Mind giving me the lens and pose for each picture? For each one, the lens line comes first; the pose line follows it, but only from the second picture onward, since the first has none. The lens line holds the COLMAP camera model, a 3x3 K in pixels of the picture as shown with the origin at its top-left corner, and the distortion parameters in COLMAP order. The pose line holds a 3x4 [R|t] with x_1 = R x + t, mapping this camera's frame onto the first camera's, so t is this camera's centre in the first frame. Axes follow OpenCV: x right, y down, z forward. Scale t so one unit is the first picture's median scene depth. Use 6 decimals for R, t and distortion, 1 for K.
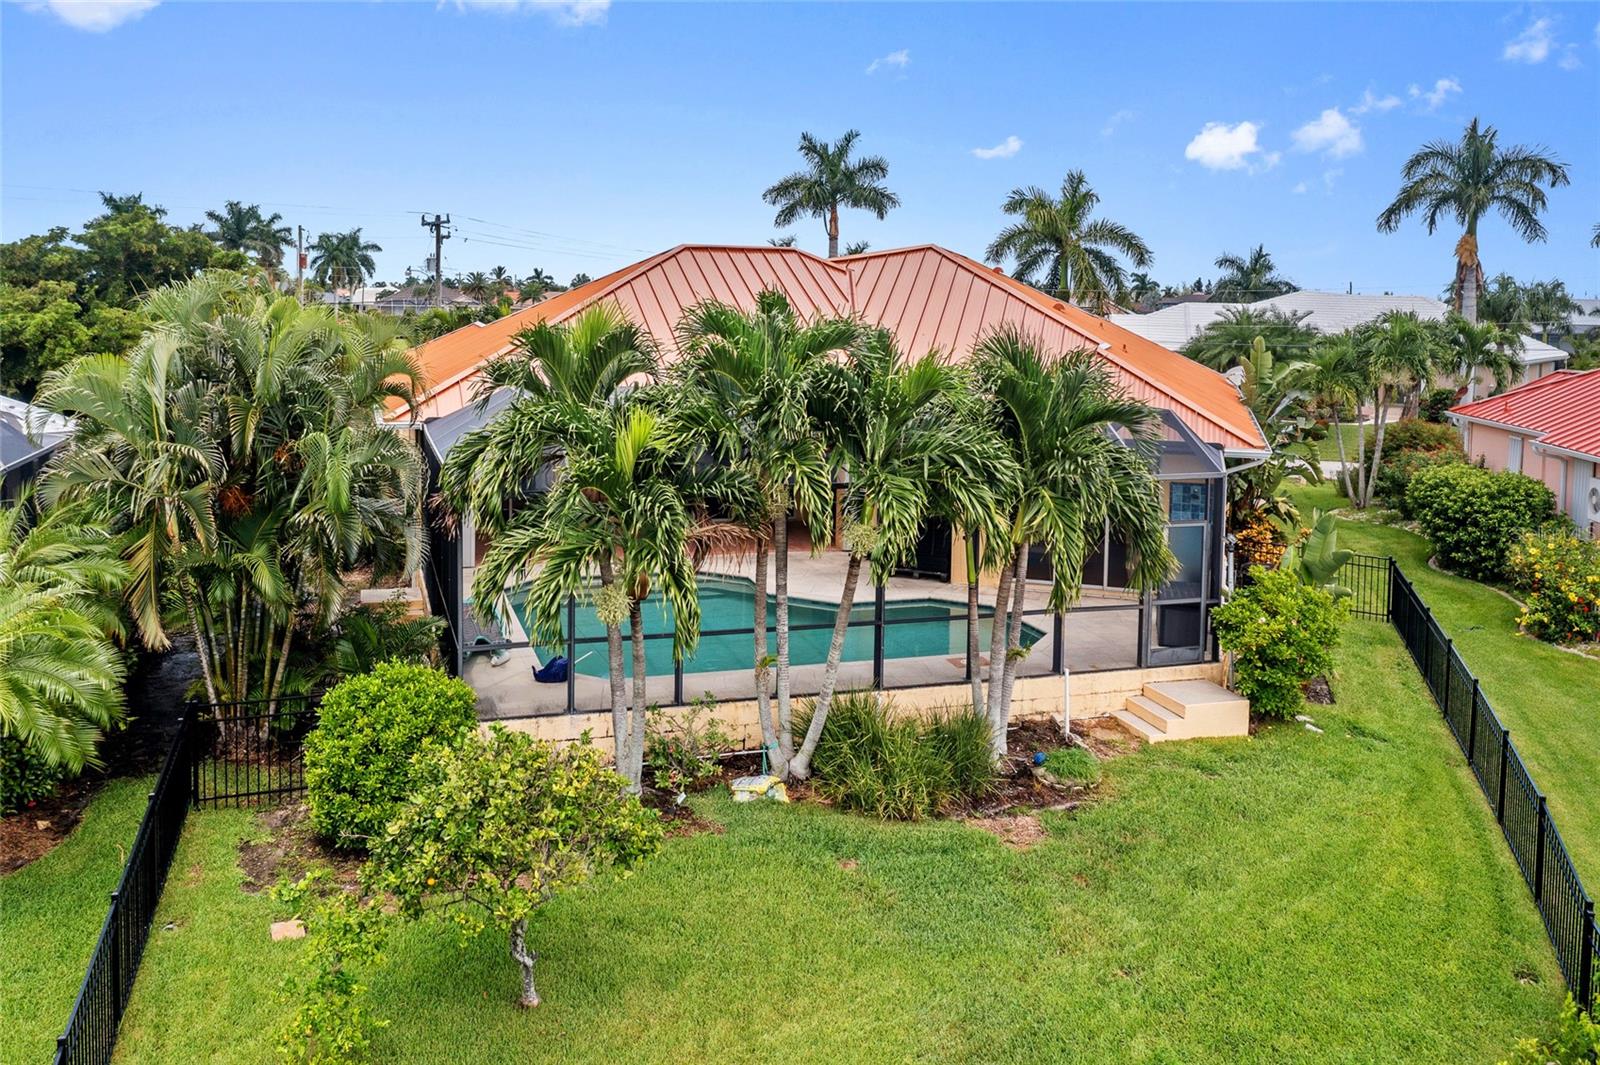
lens RADIAL K [[2660.4, 0, 794.0], [0, 2660.4, 529.5], [0, 0, 1]] dist [-0.071549, 0.000000]
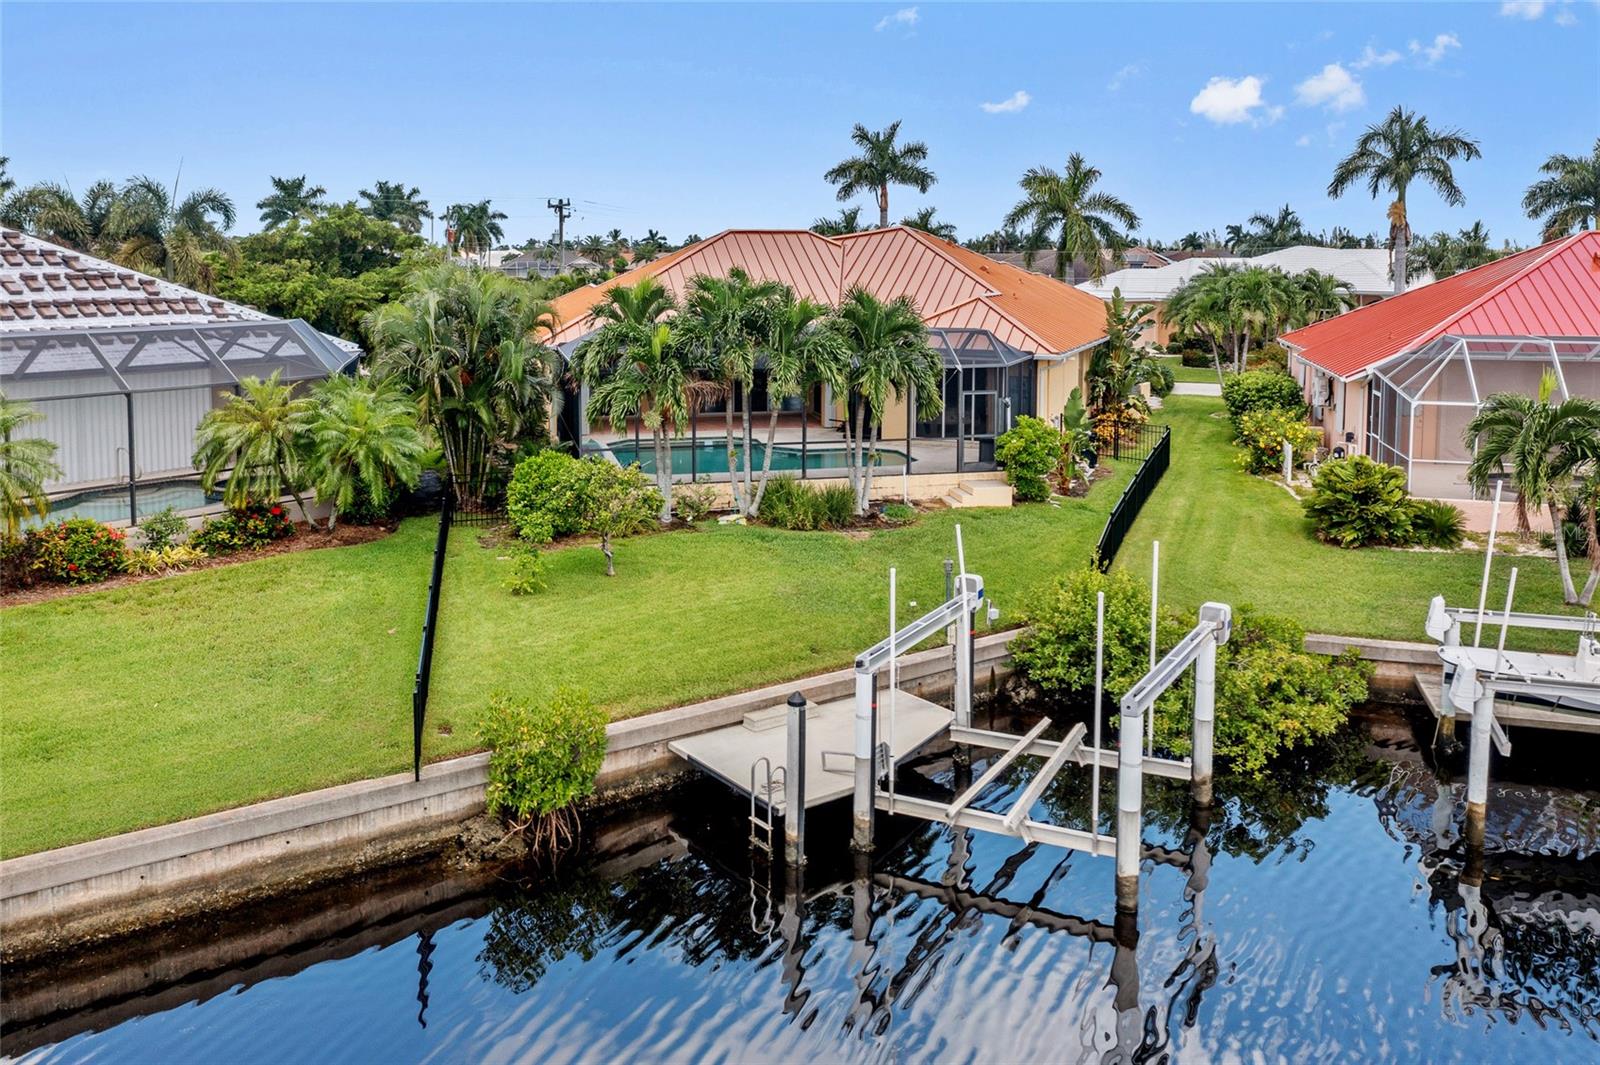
lens RADIAL K [[2660.4, 0, 803.5], [0, 2660.4, 533.0], [0, 0, 1]] dist [-0.071549, 0.000000]
pose [[0.999067, -0.009954, -0.042032, 0.055117], [0.010700, 0.999789, 0.017560, 0.032710], [0.041848, -0.017993, 0.998962, -0.435347]]
